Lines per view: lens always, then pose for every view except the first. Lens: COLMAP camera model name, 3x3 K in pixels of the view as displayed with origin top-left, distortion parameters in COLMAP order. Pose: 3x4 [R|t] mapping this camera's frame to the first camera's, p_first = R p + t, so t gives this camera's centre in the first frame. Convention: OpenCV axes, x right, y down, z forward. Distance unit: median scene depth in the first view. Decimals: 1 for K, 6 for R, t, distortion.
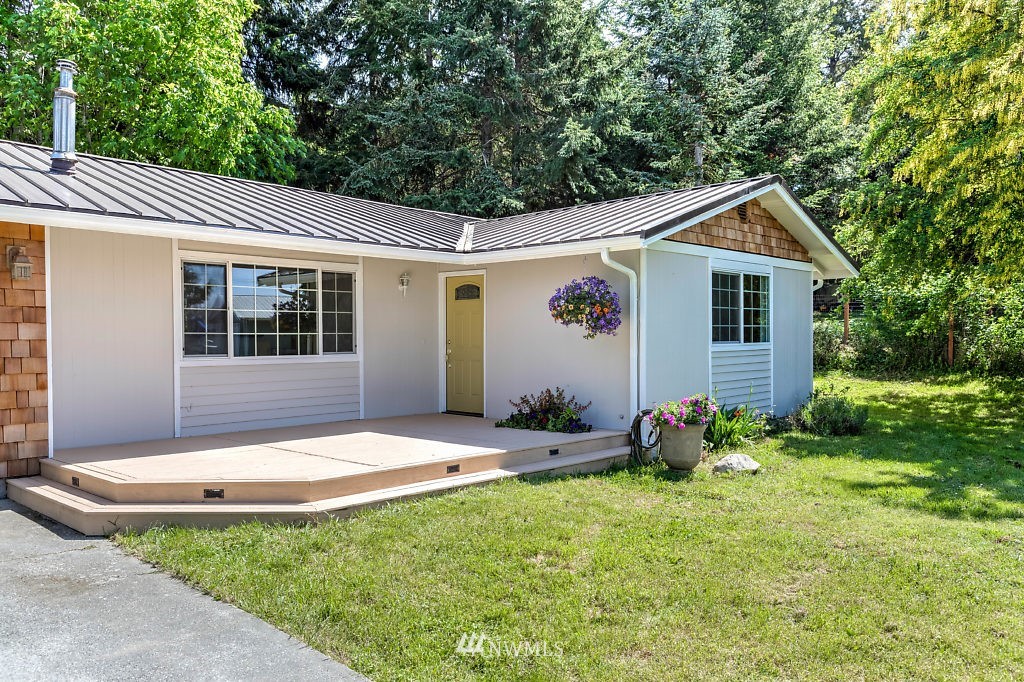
lens RADIAL K [[758.1, 0, 512.0], [0, 758.1, 341.0], [0, 0, 1]] dist [0.004153, 0.001631]
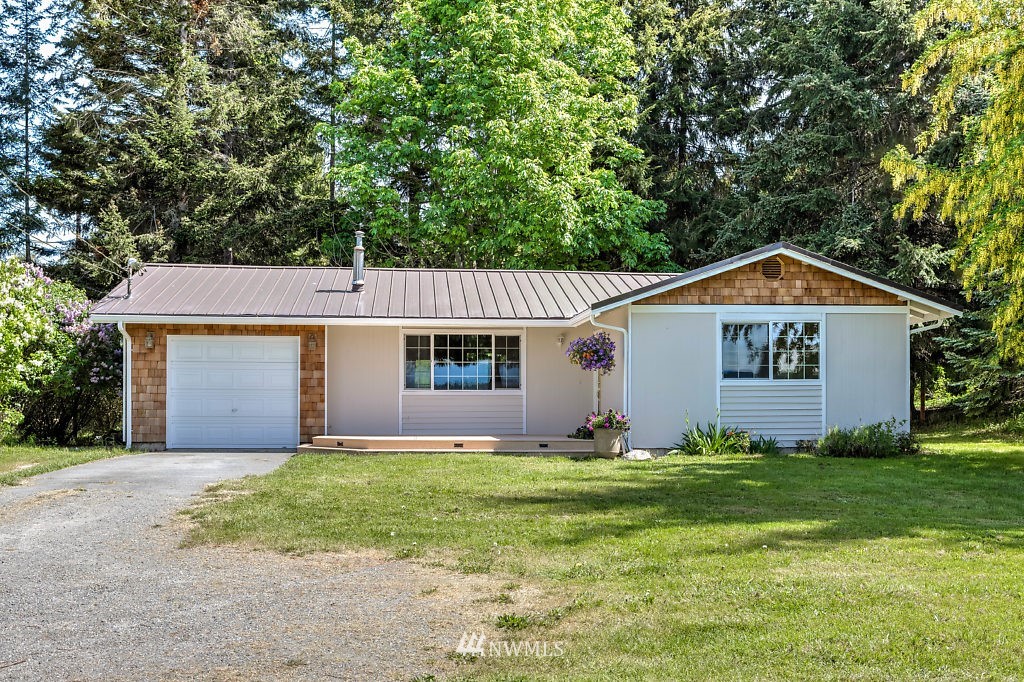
lens RADIAL K [[1117.2, 0, 512.0], [0, 1117.2, 341.0], [0, 0, 1]] dist [0.003340, 0.000379]
pose [[0.733364, -0.036035, -0.678881, 1.319181], [-0.007037, 0.998138, -0.060583, 0.056212], [0.679800, 0.049206, 0.731745, -0.639754]]
